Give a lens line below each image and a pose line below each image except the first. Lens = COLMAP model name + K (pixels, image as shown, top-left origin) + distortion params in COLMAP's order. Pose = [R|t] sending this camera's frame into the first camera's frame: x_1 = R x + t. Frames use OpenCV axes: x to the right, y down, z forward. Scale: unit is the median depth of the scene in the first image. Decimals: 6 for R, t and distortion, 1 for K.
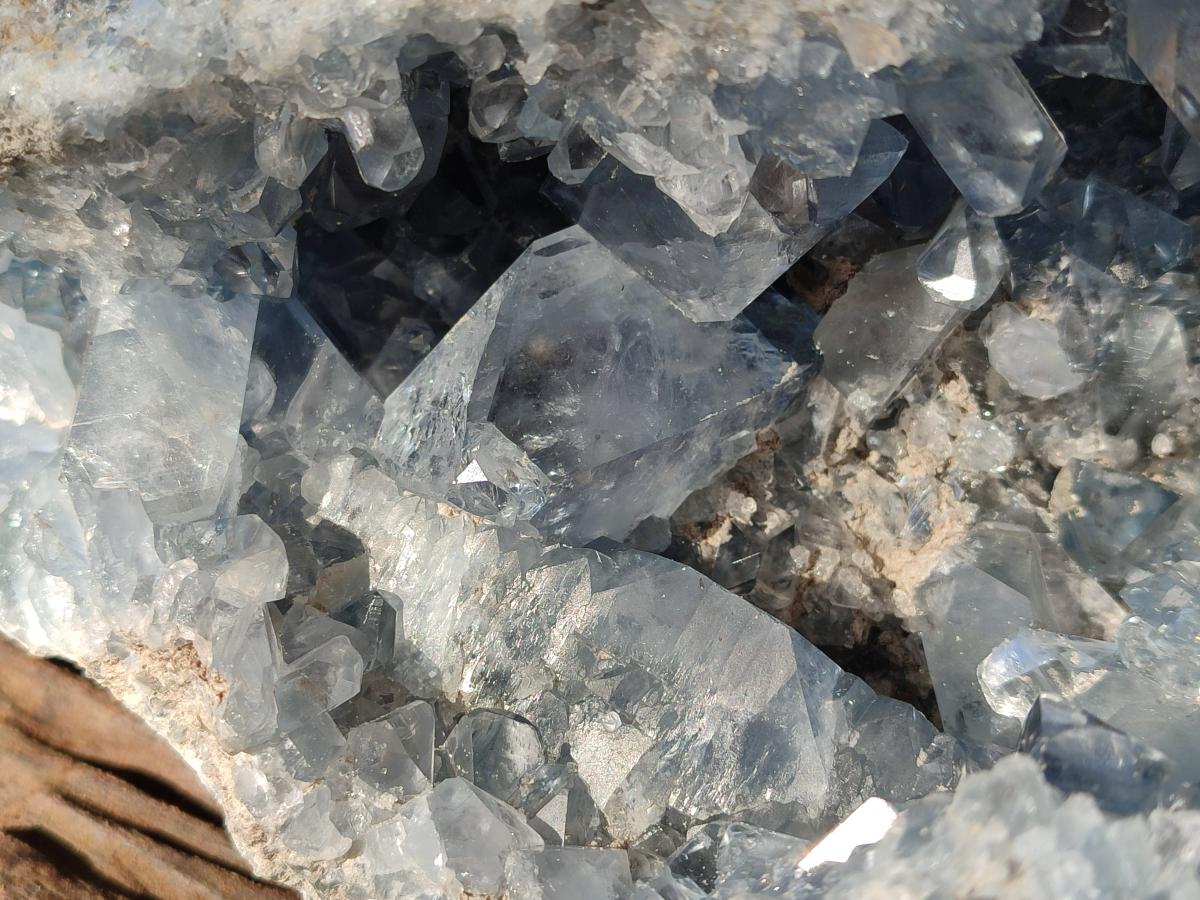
lens RADIAL K [[1798.0, 0, 600.0], [0, 1798.0, 450.0], [0, 0, 1]] dist [0.239728, -1.503395]
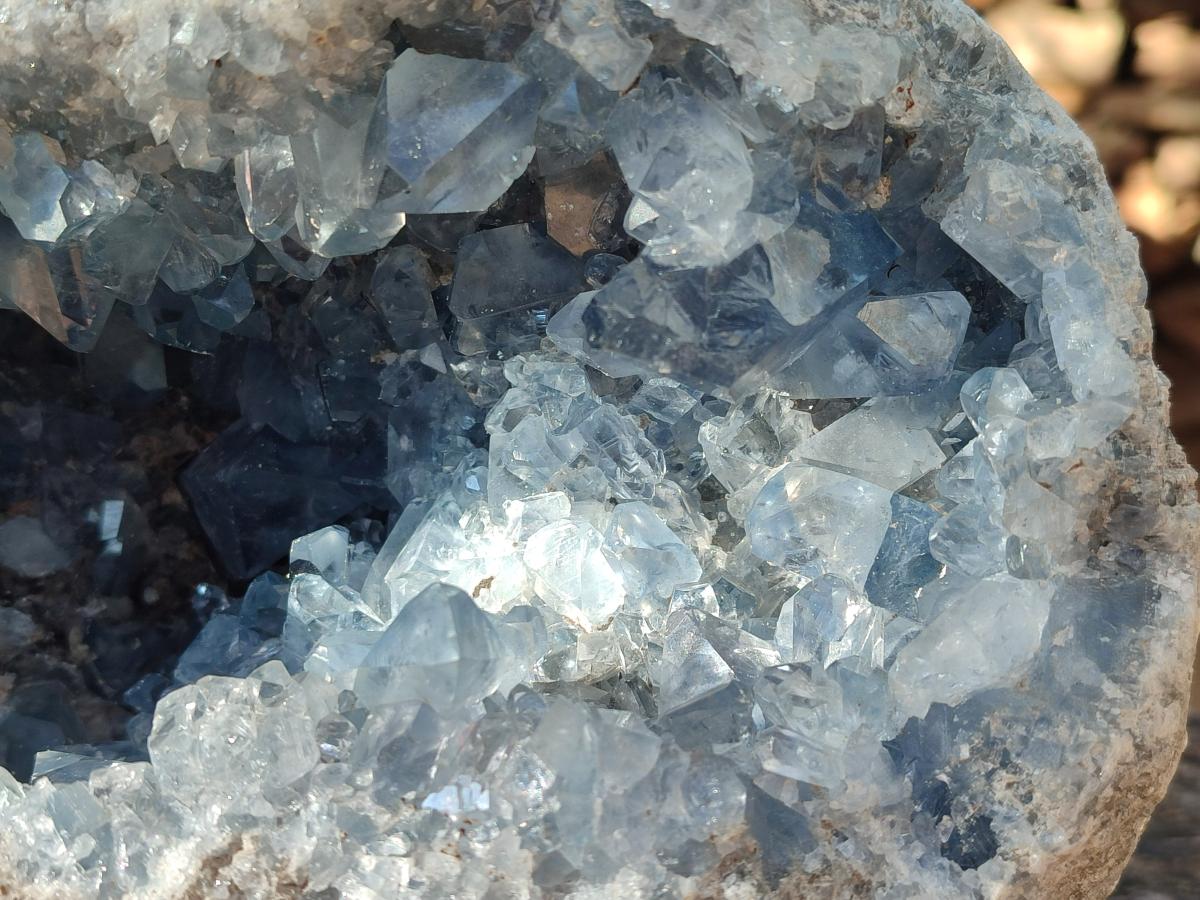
lens RADIAL K [[1773.9, 0, 594.7], [0, 1773.9, 446.1], [0, 0, 1]] dist [0.172481, -0.975002]
pose [[0.886190, -0.185409, 0.424607, 0.069783], [0.267631, 0.952932, -0.142460, 0.163836], [-0.378208, 0.239885, 0.894099, -0.288061]]
